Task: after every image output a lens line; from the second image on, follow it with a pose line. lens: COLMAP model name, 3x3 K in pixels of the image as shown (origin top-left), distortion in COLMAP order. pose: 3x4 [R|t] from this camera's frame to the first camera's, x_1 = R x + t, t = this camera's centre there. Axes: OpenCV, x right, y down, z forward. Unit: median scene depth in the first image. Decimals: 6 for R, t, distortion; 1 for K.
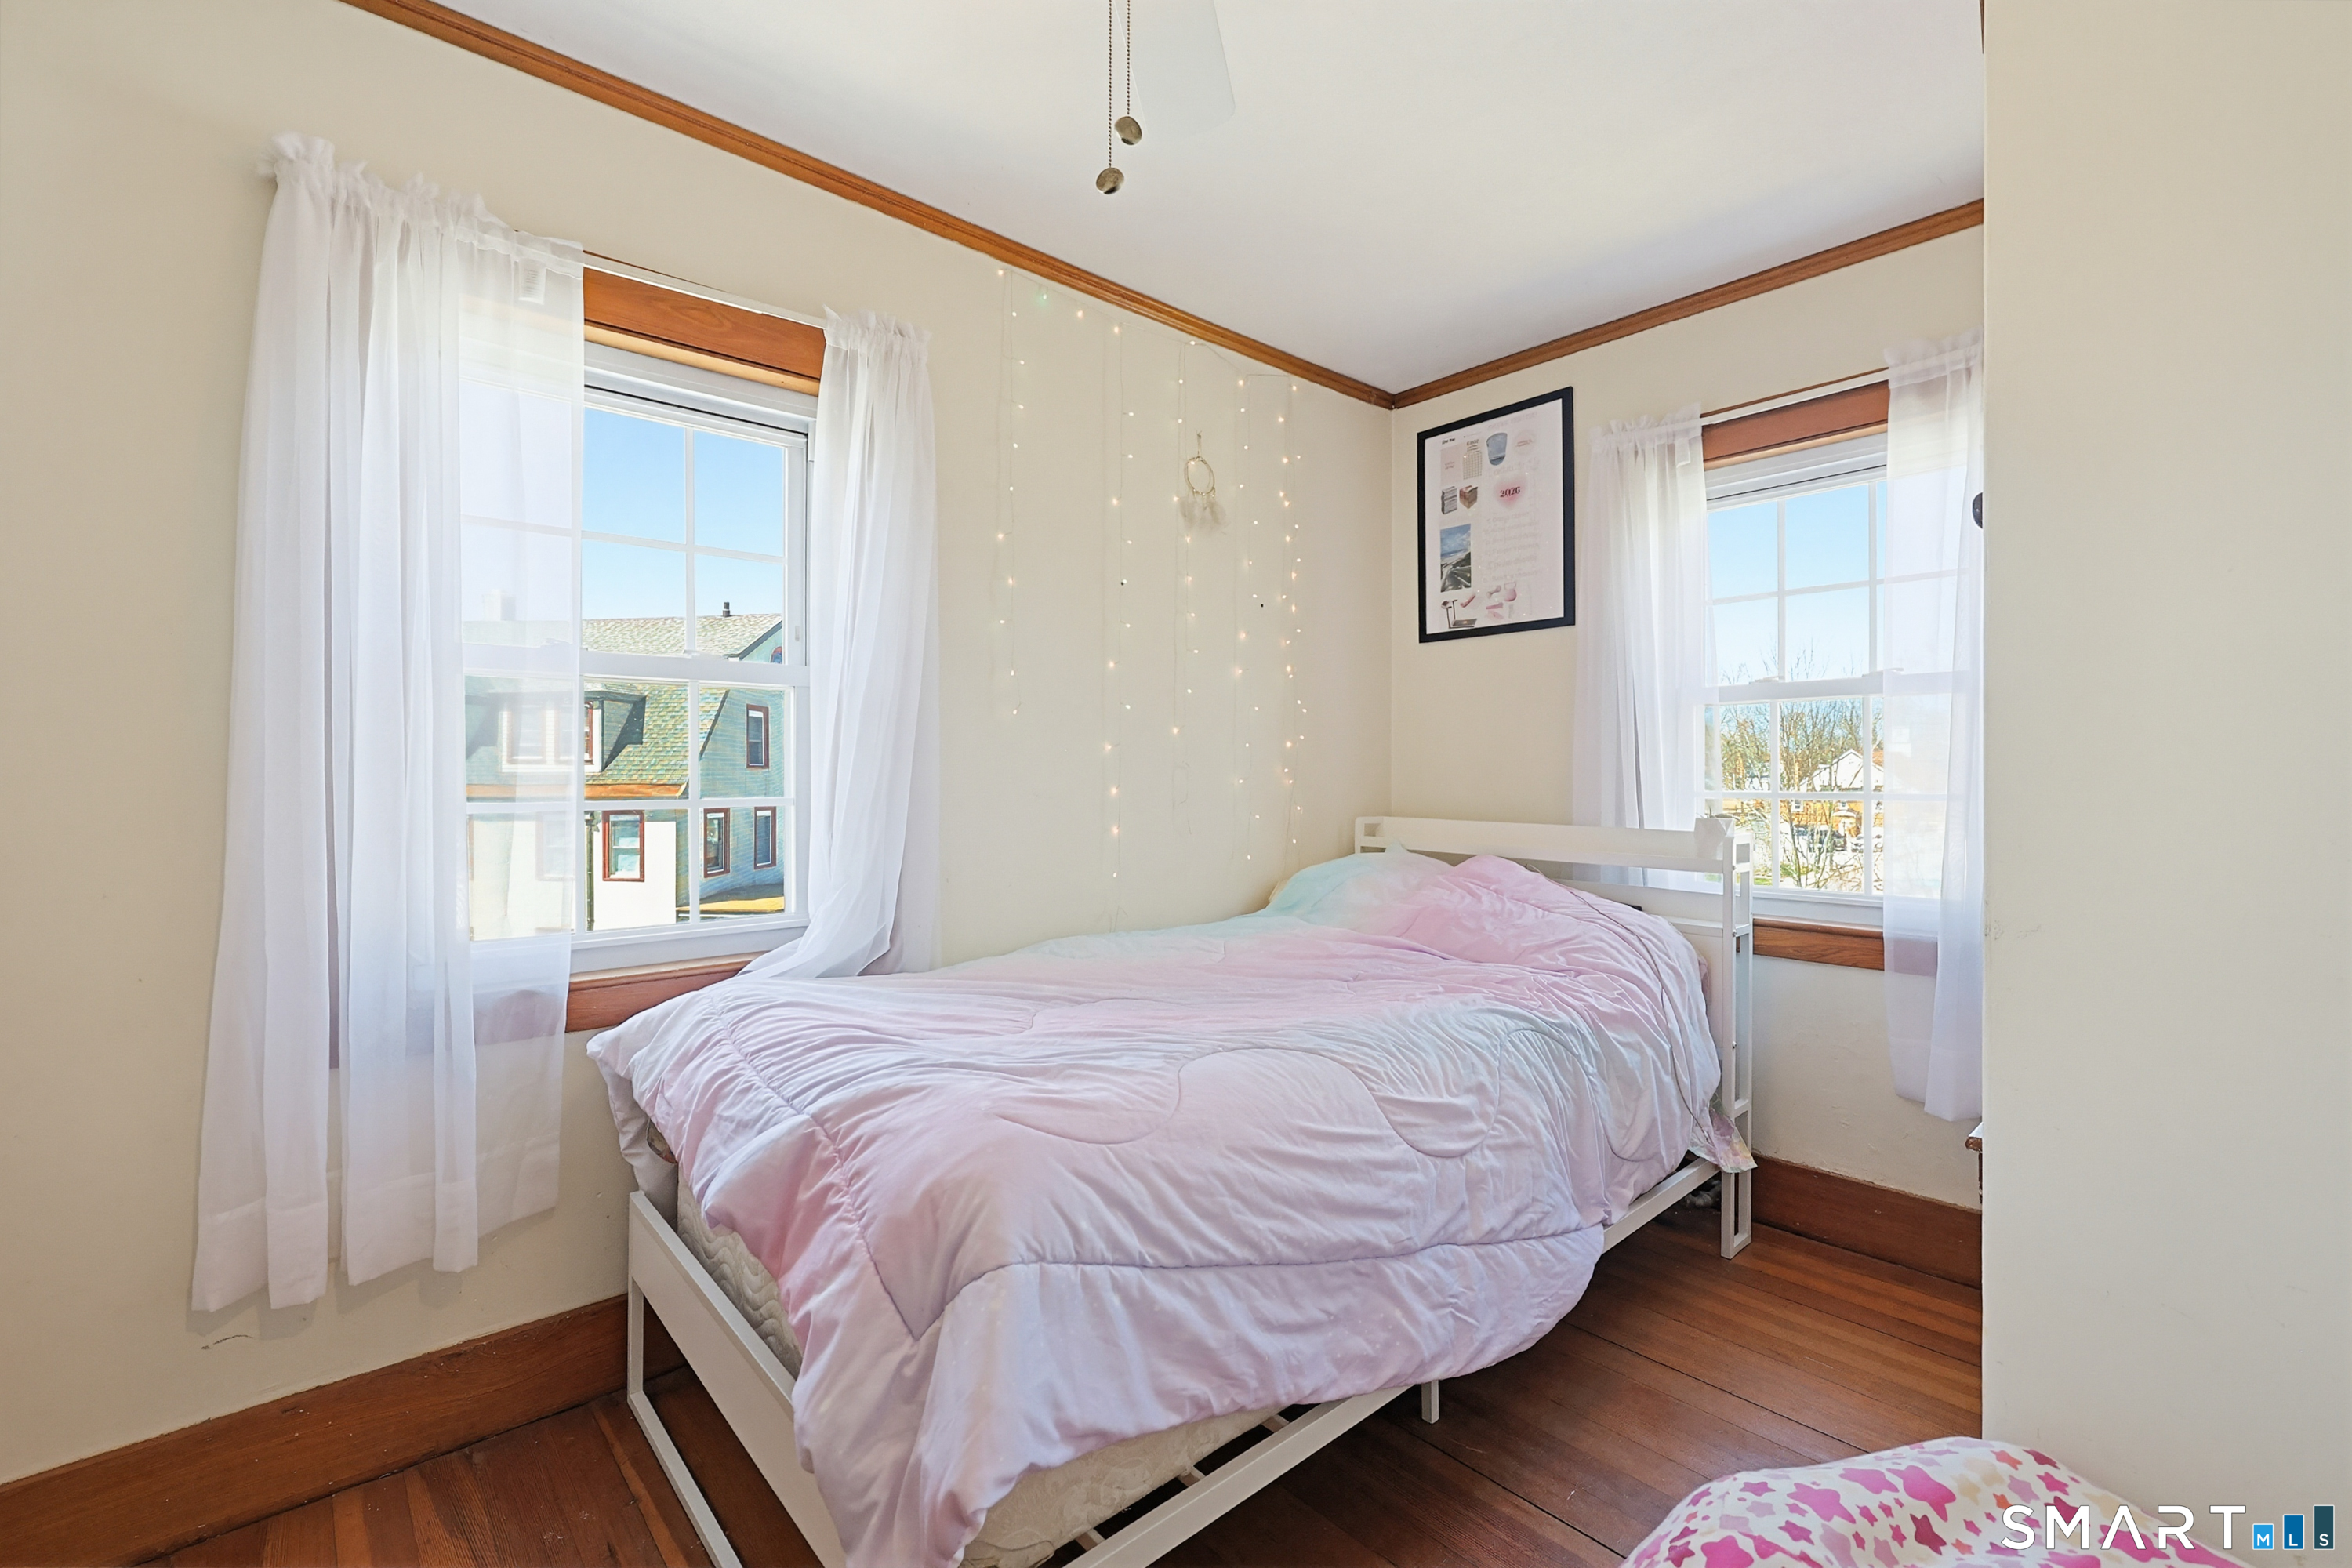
lens RADIAL K [[984.3, 0, 1172.9], [0, 984.3, 776.3], [0, 0, 1]] dist [0.000966, 0.000189]
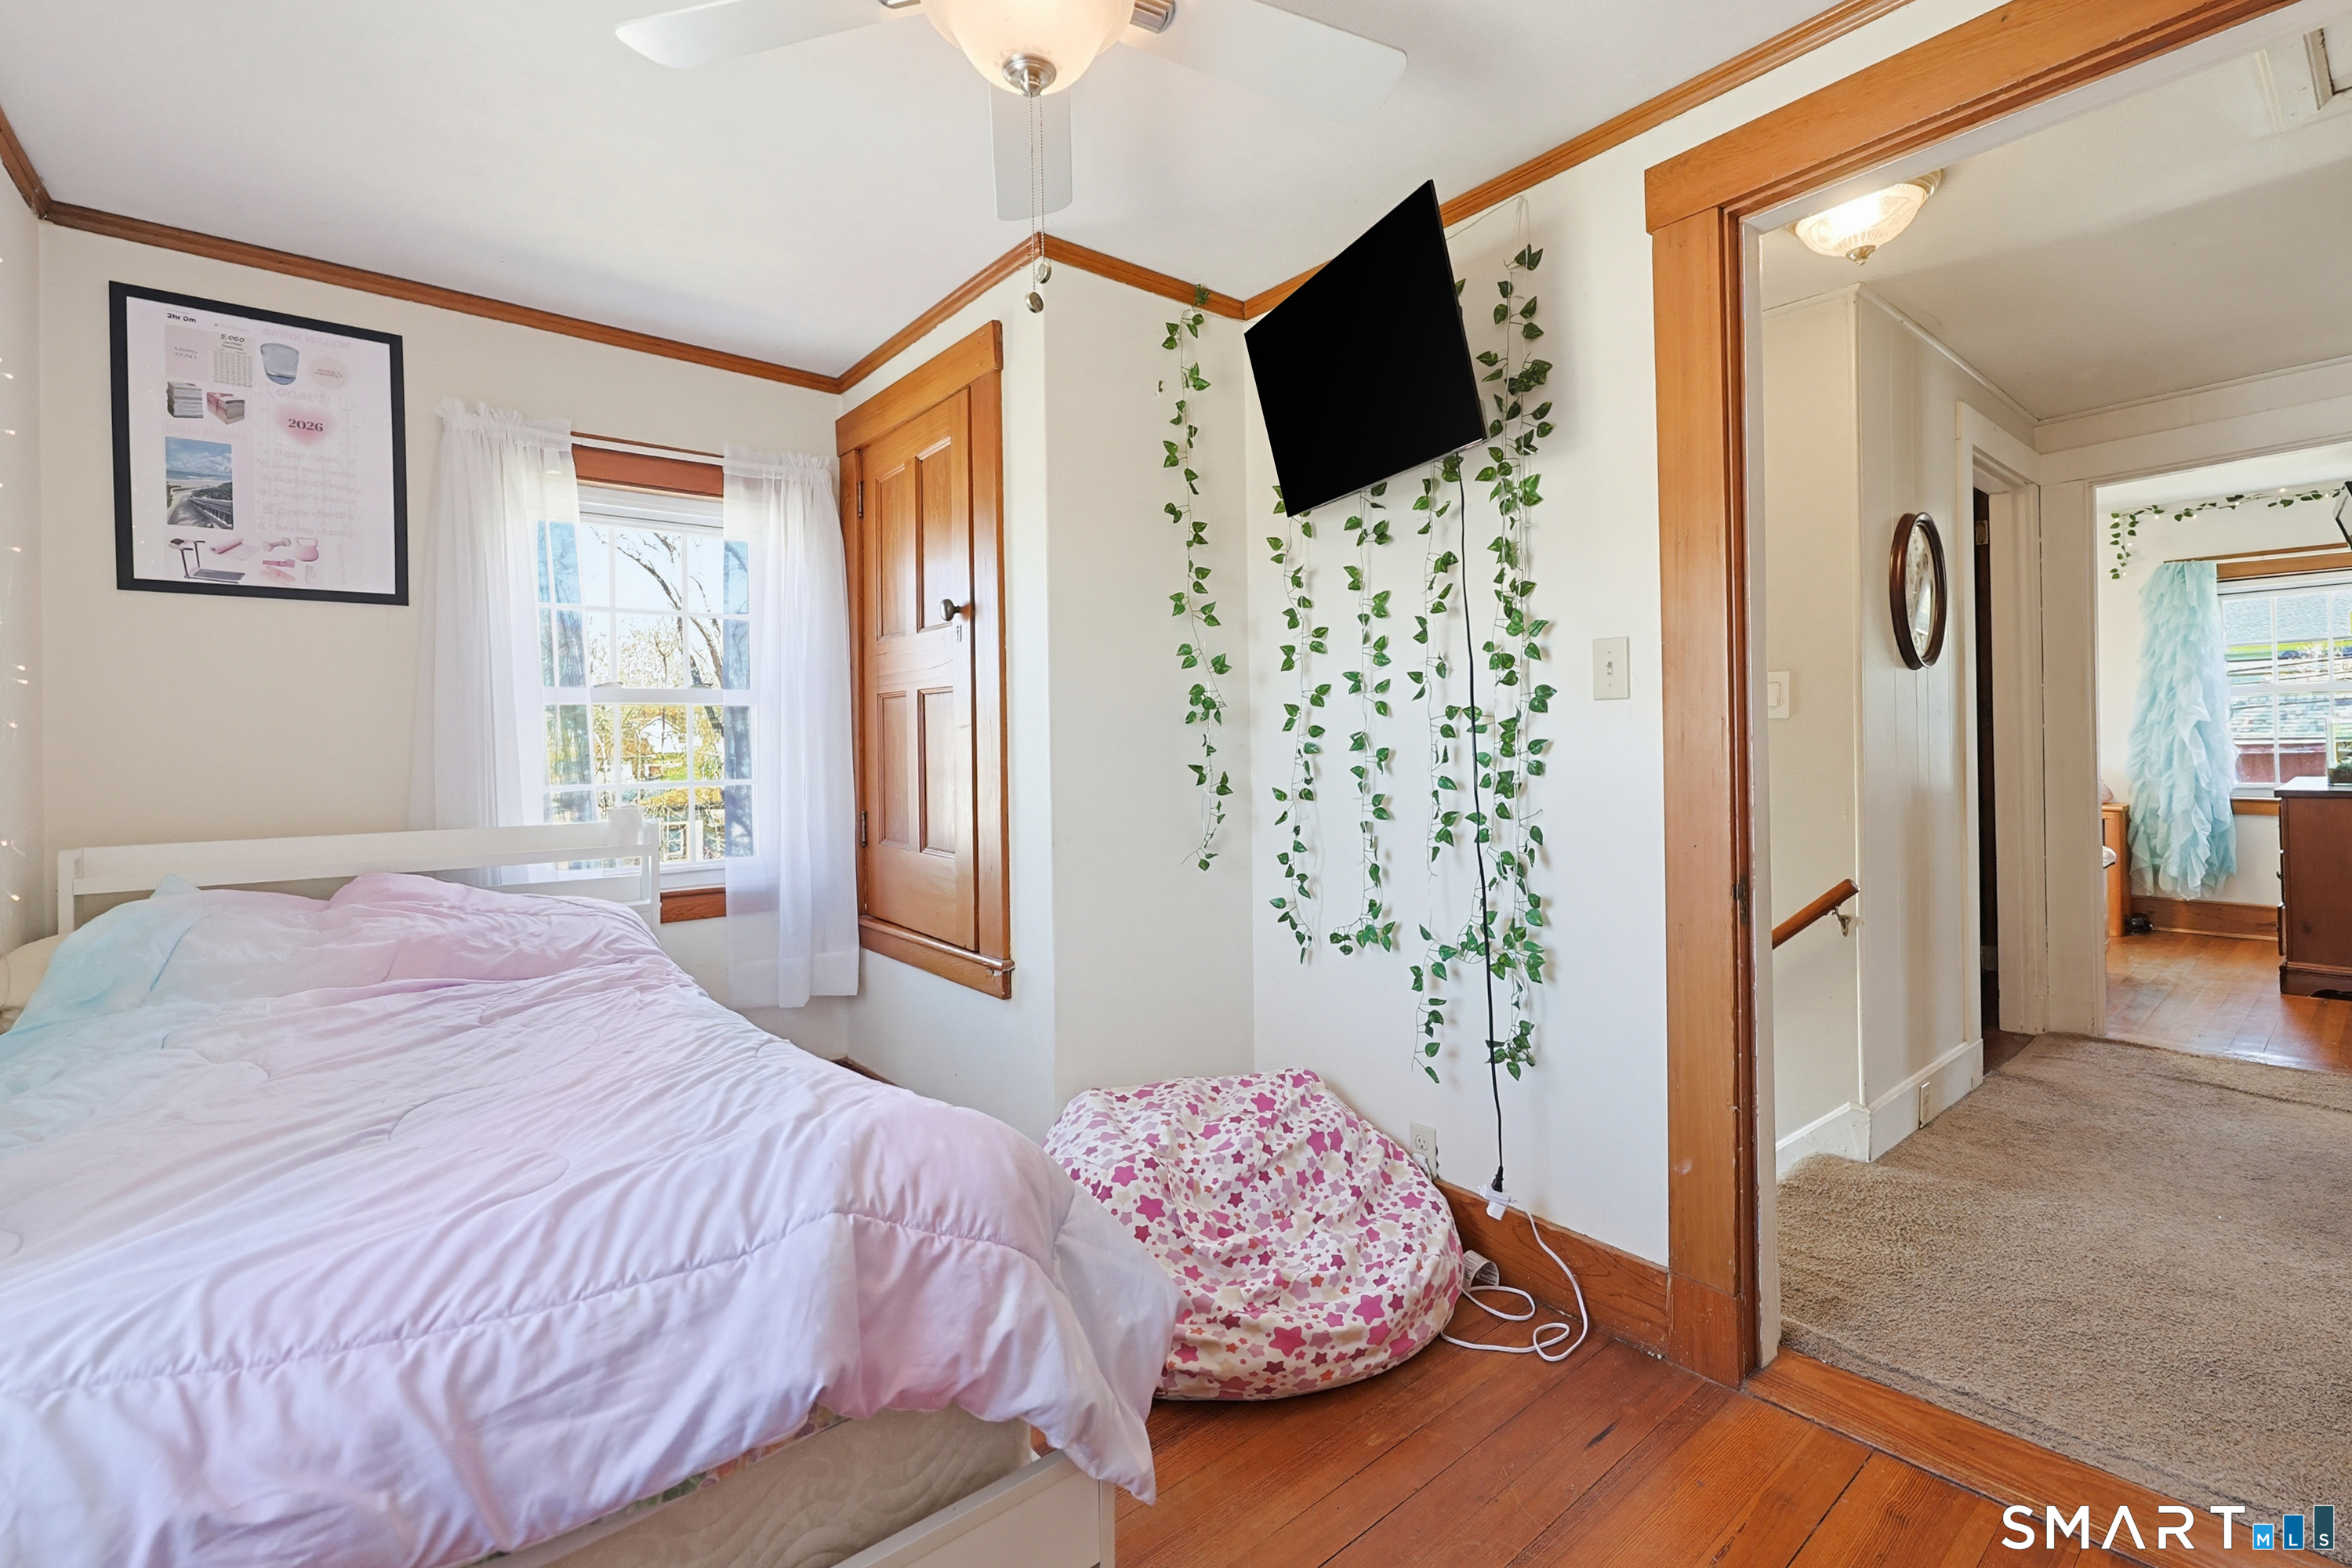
lens RADIAL K [[1017.6, 0, 1178.9], [0, 1017.6, 745.8], [0, 0, 1]] dist [0.001434, 0.000187]
pose [[0.045549, -0.003466, 0.998956, -0.456907], [0.020591, 0.999785, 0.002530, -0.014678], [-0.998750, 0.020455, 0.045611, 0.254536]]
